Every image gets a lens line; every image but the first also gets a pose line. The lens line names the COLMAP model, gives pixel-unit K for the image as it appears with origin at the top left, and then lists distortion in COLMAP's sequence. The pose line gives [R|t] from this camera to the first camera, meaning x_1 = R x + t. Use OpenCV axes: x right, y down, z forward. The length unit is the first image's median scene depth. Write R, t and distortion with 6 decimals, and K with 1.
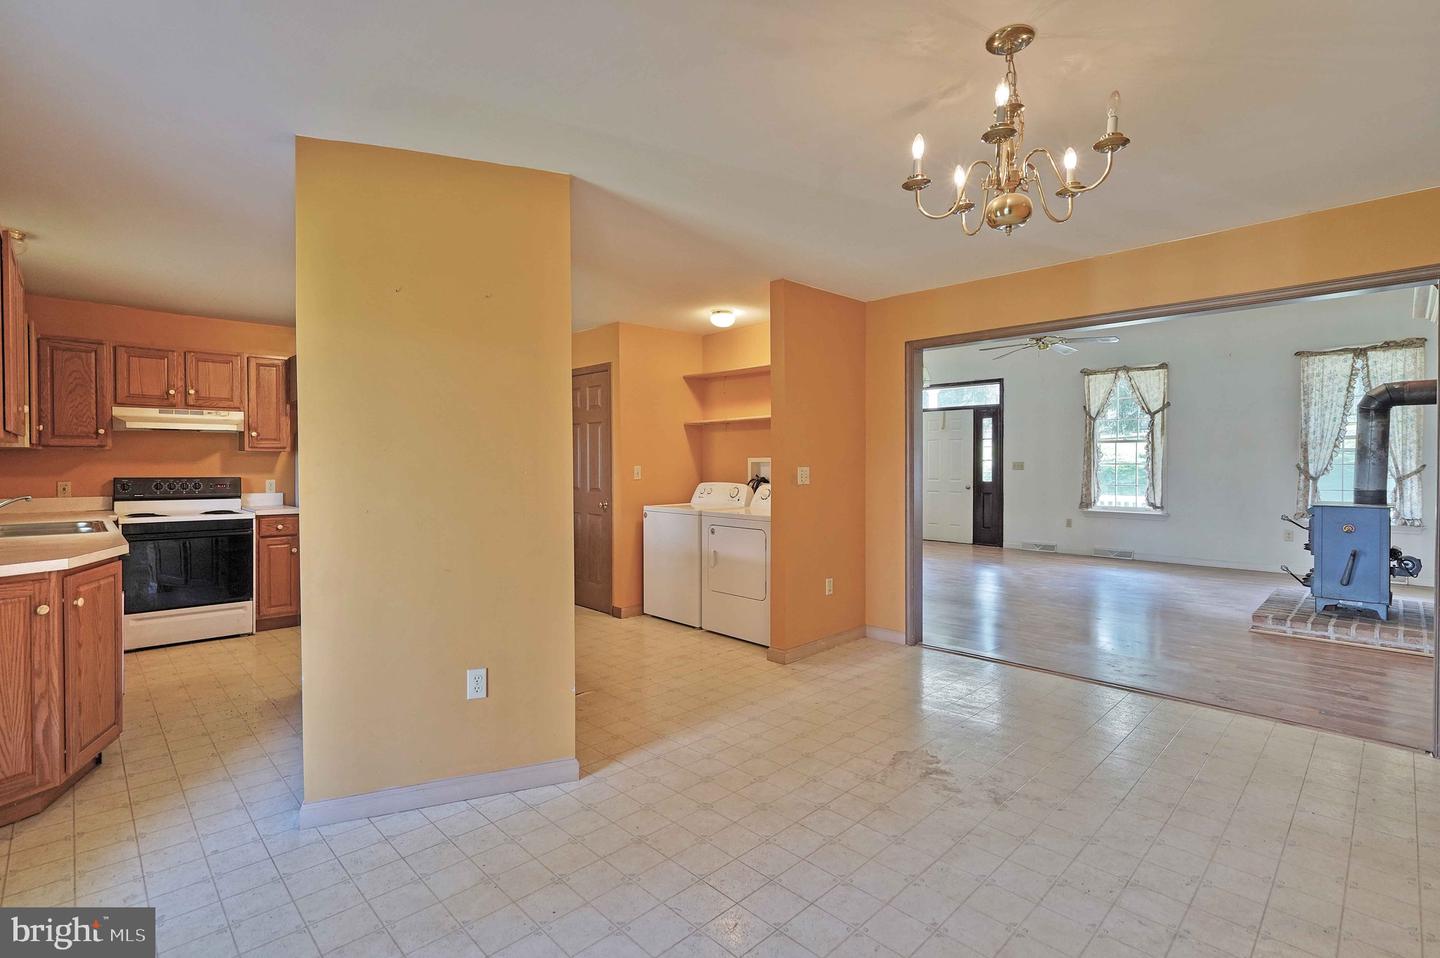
lens RADIAL K [[661.9, 0, 720.1], [0, 661.9, 470.3], [0, 0, 1]] dist [-0.004704, 0.000383]
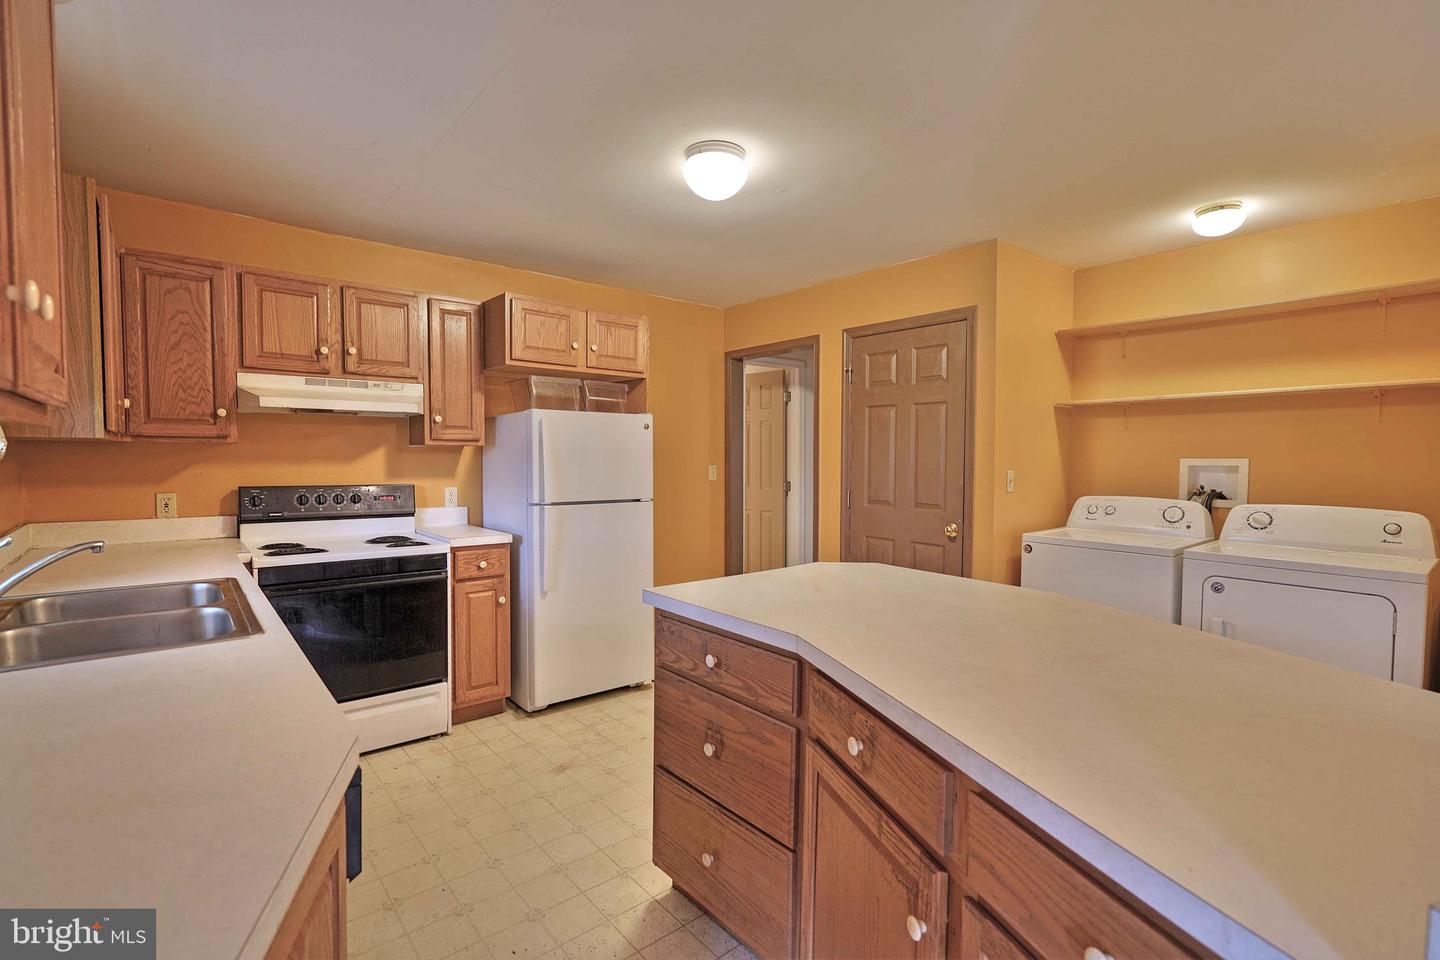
lens RADIAL K [[647.7, 0, 720.0], [0, 647.7, 480.0], [0, 0, 1]] dist [-0.009015, 0.000033]
pose [[0.997447, 0.007860, -0.070975, -0.409334], [-0.005930, 0.999608, 0.027370, -0.014669], [0.071162, -0.026879, 0.997103, 0.410441]]
